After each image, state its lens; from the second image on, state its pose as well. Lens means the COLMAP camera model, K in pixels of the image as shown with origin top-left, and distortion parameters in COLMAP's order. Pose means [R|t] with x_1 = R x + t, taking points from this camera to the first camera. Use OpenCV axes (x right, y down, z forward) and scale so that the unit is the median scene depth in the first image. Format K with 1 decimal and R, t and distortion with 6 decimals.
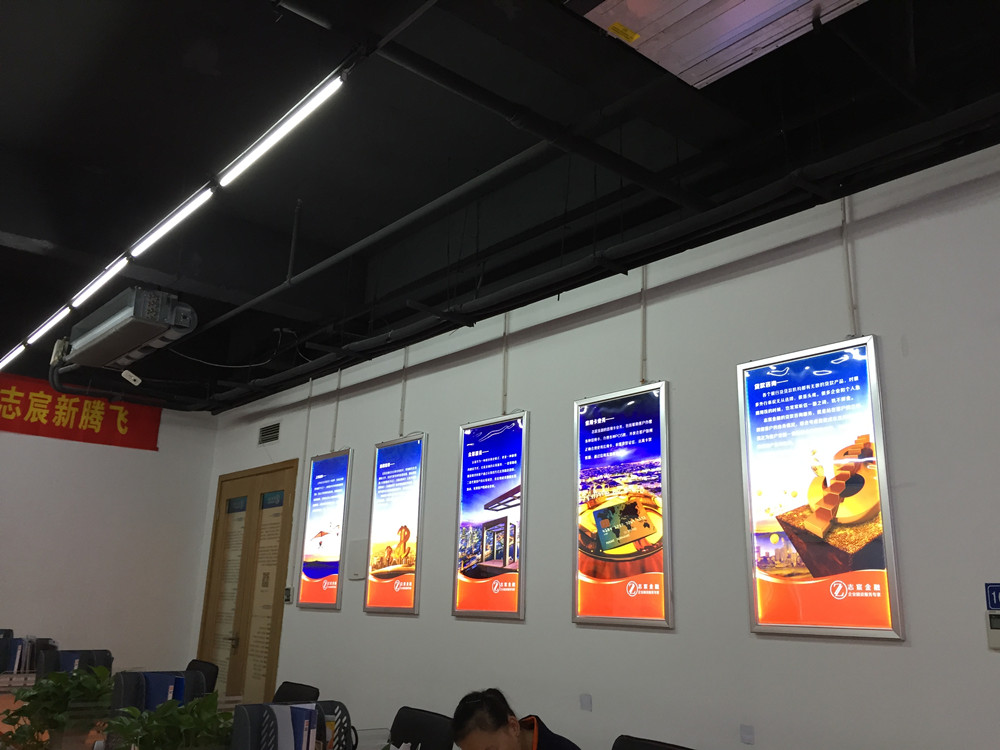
lens RADIAL K [[841.5, 0, 499.9], [0, 841.5, 372.9], [0, 0, 1]] dist [0.020511, 0.006889]
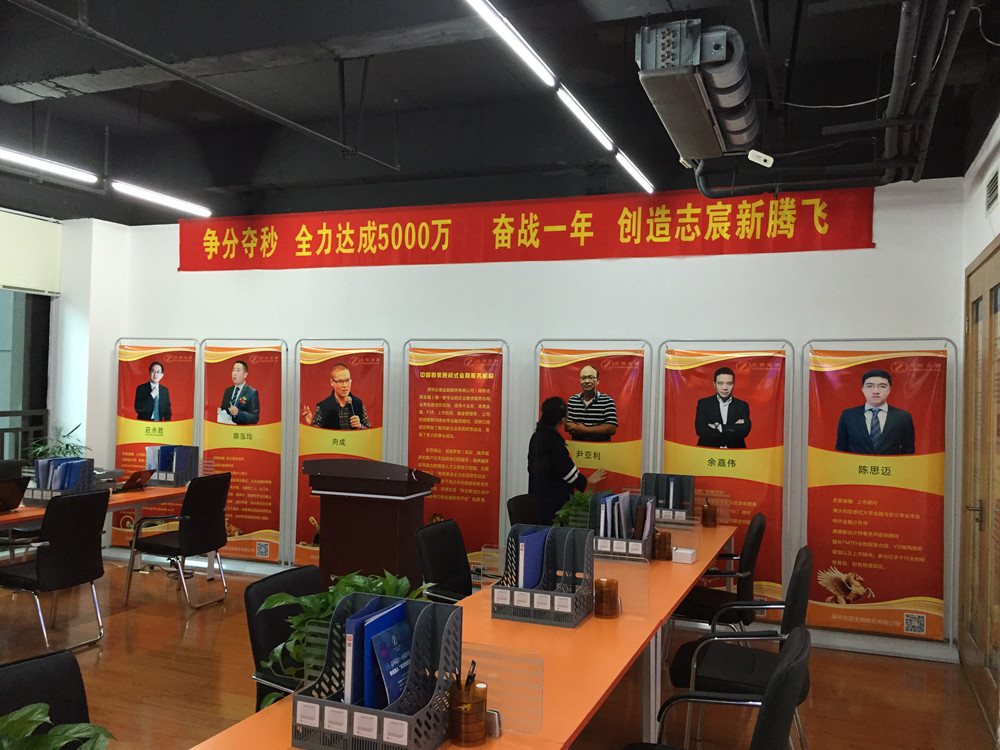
lens RADIAL K [[841.5, 0, 500.8], [0, 841.5, 378.5], [0, 0, 1]] dist [0.020511, 0.006889]
pose [[0.454918, -0.028518, -0.890077, 0.100512], [0.226997, 0.970185, 0.084934, 0.071091], [0.861117, -0.240683, 0.447828, 0.392768]]
